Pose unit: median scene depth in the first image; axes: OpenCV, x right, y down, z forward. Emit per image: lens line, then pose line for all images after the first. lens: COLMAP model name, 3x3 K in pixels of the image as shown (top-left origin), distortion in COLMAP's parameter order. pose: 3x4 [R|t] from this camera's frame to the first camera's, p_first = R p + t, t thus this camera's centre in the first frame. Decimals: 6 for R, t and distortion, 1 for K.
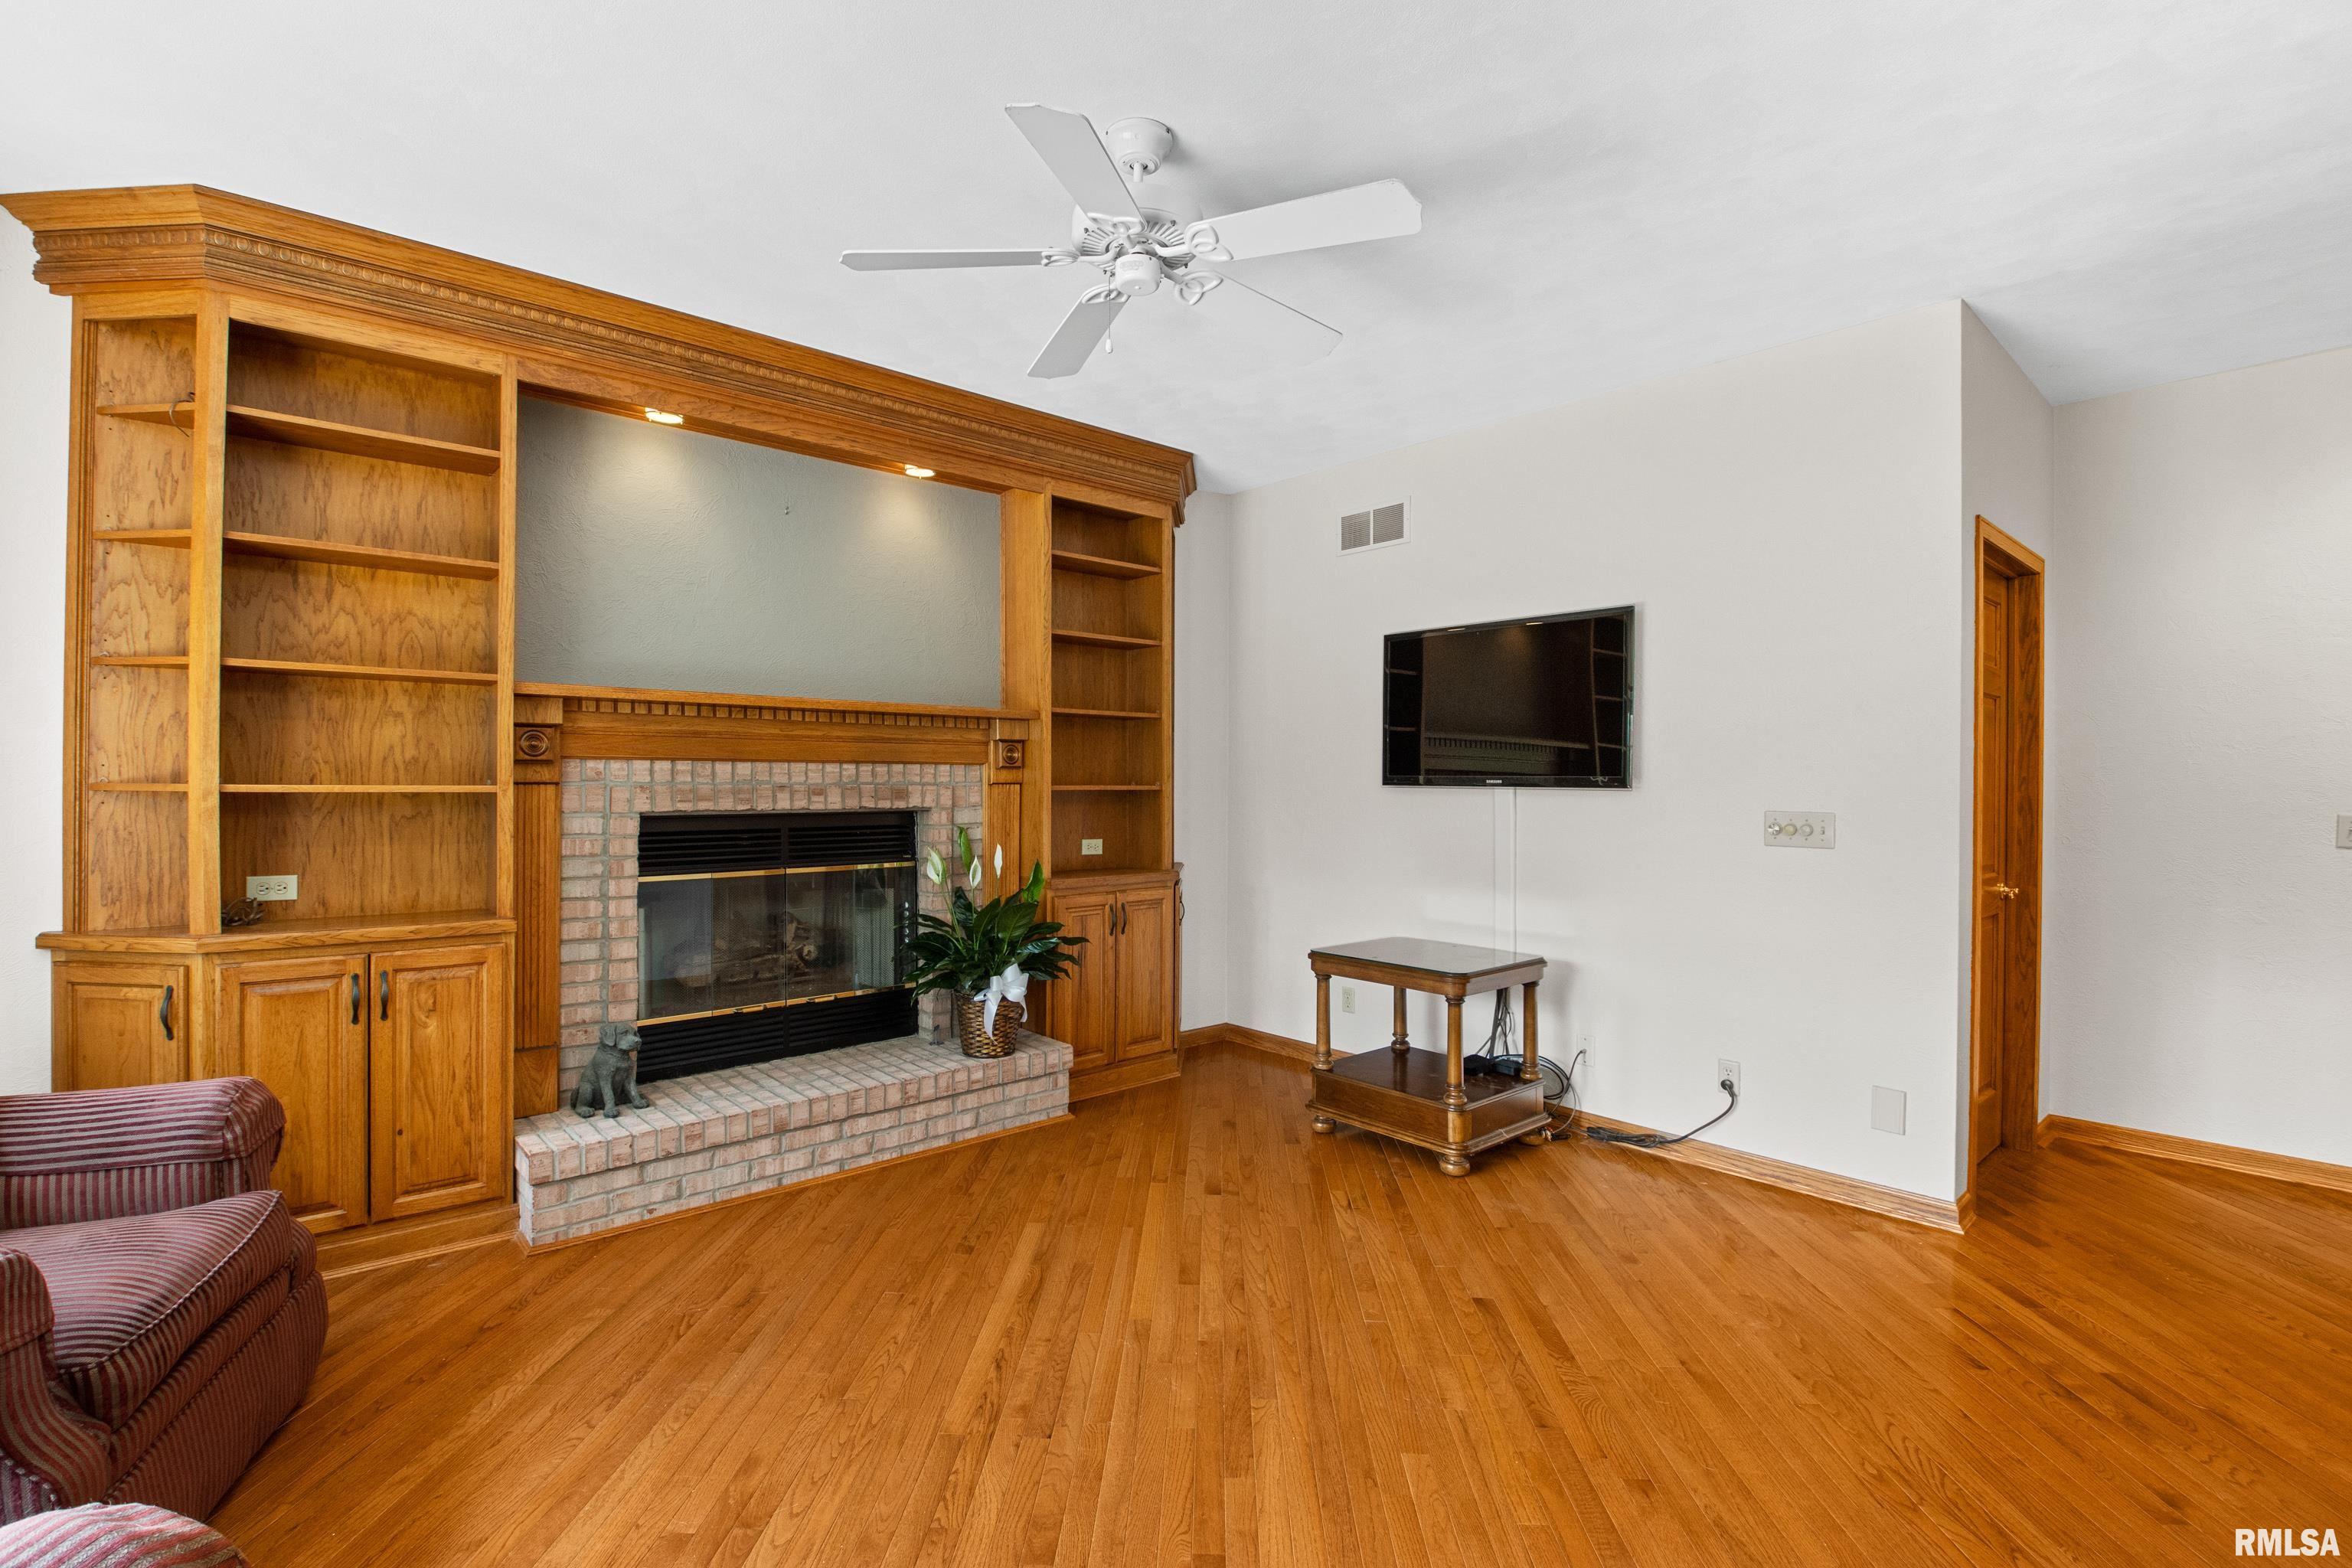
lens RADIAL K [[1084.4, 0, 1175.5], [0, 1084.4, 783.8], [0, 0, 1]] dist [0.003075, 0.000061]
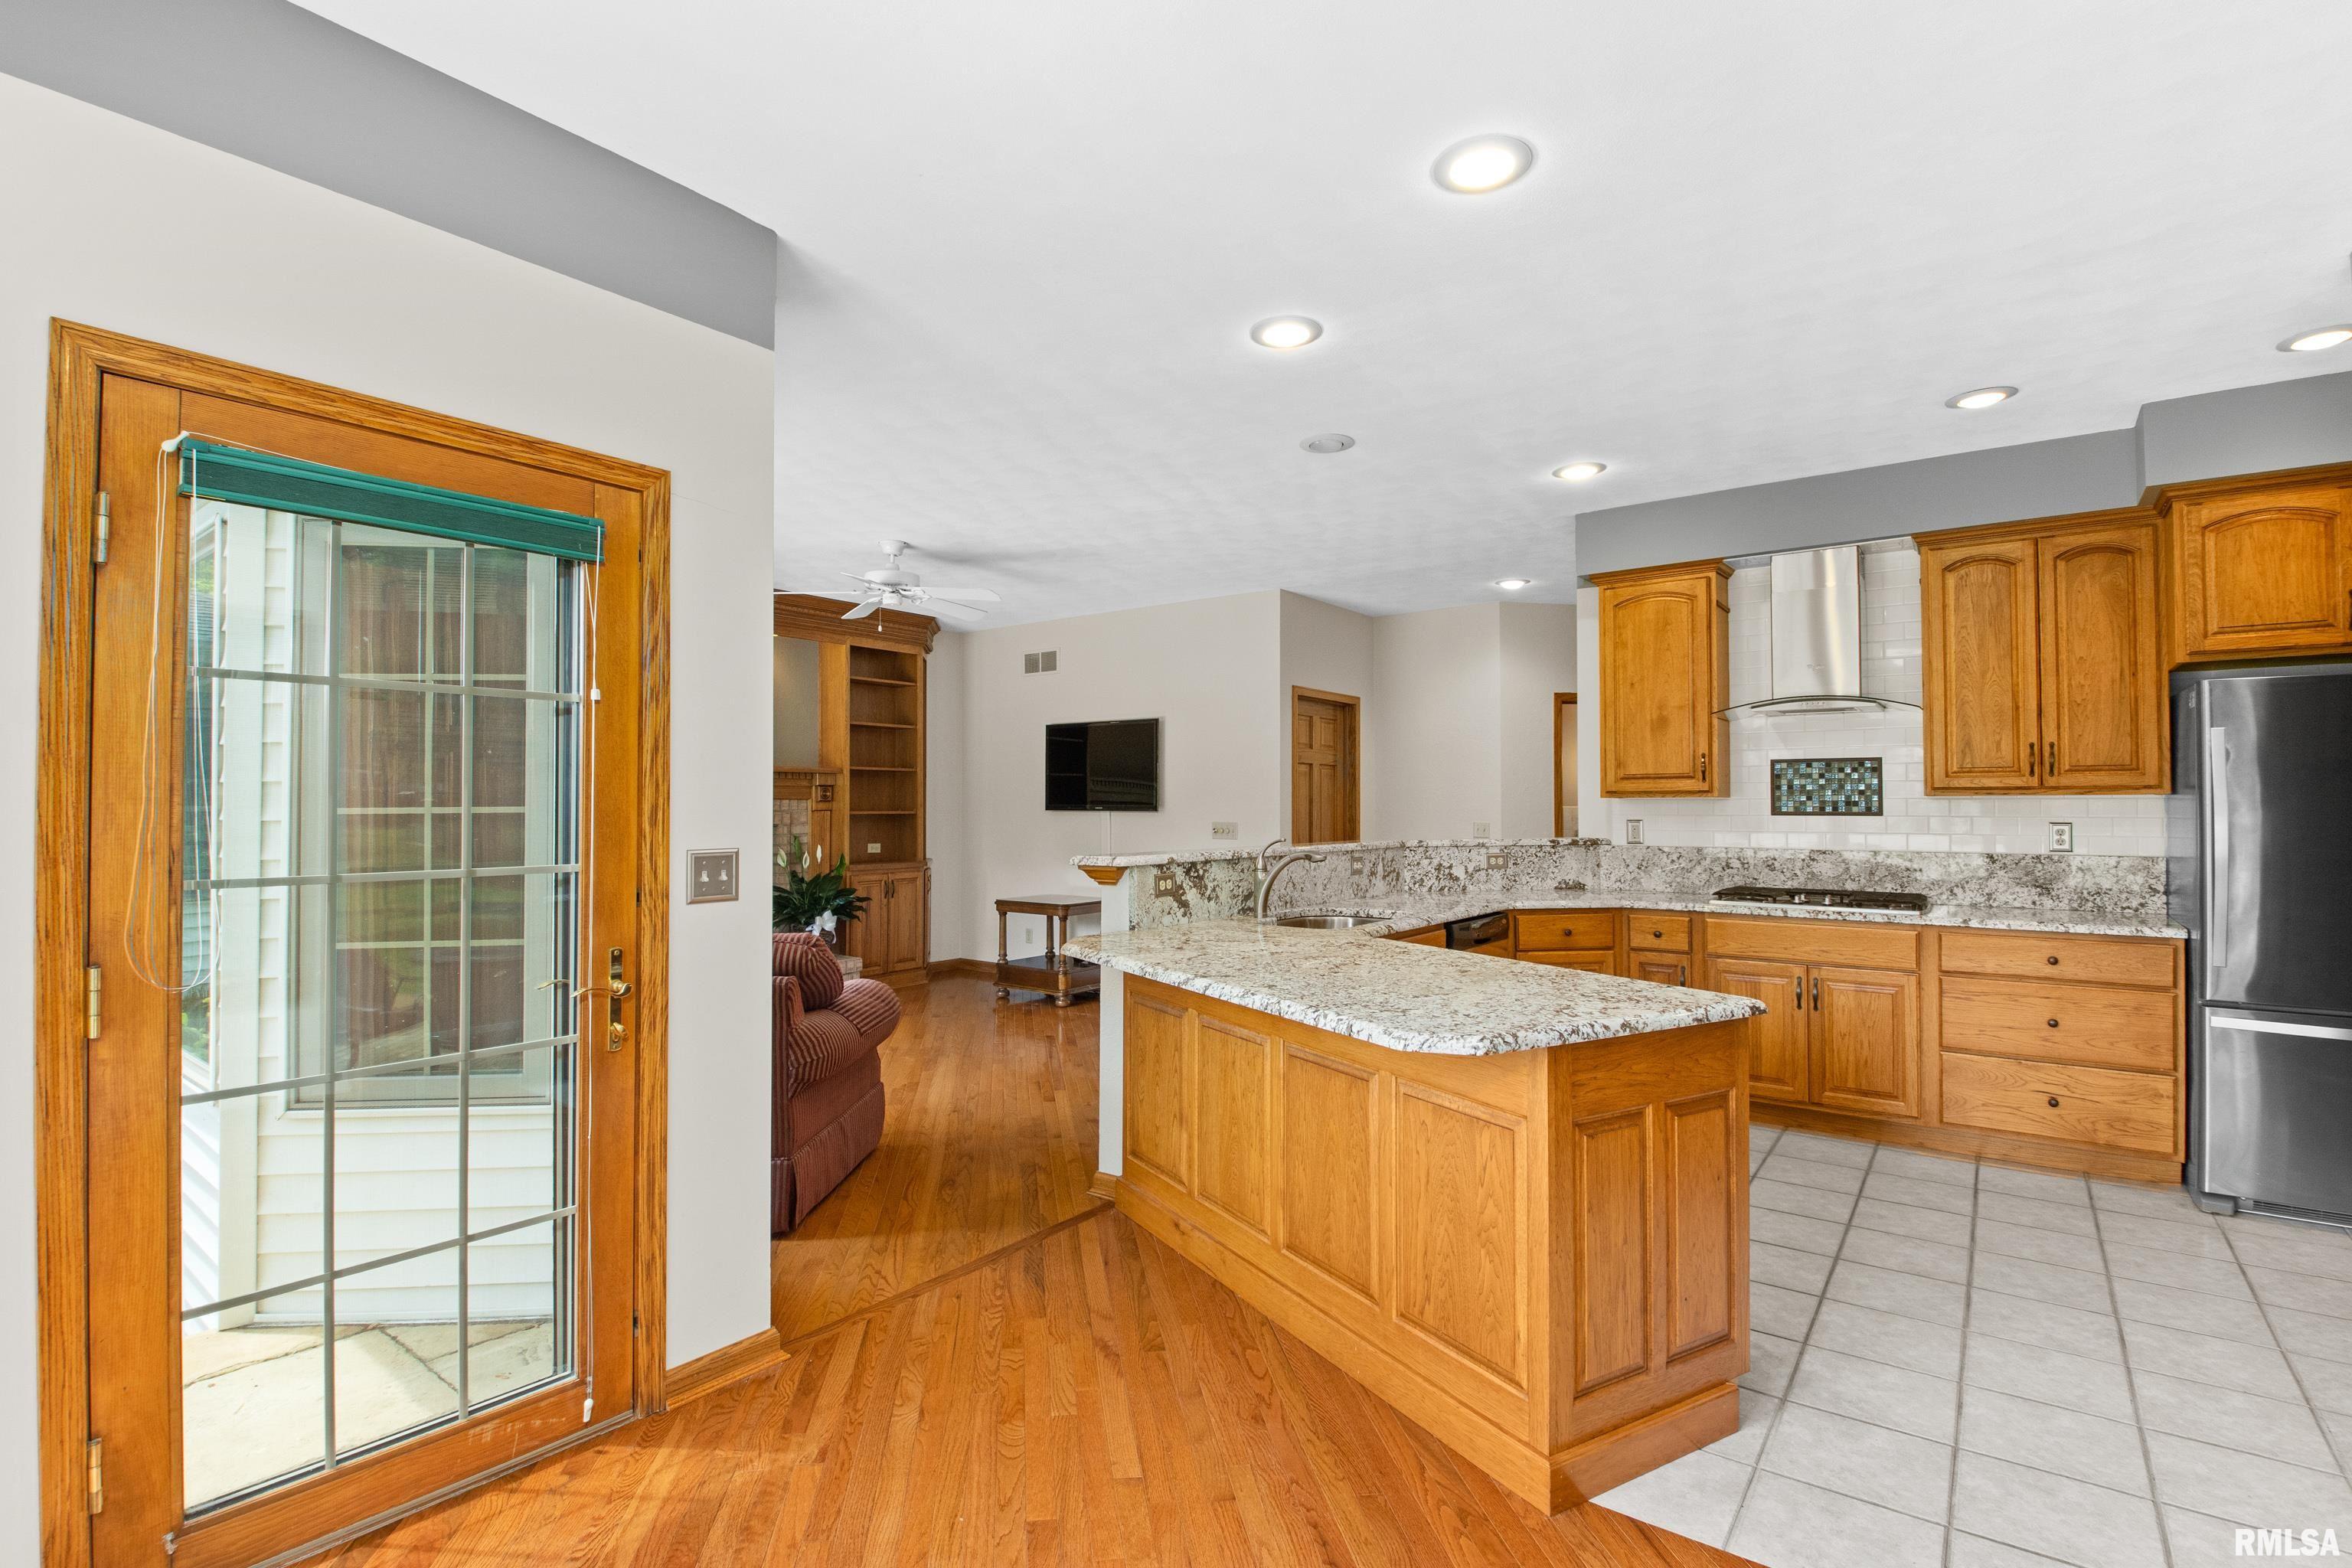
lens RADIAL K [[1084.4, 0, 1181.3], [0, 1084.4, 785.8], [0, 0, 1]] dist [0.003075, 0.000061]
pose [[0.980652, -0.001032, 0.195757, 0.066833], [0.005375, 0.999751, -0.021654, 0.001055], [-0.195686, 0.022287, 0.980413, -0.810081]]
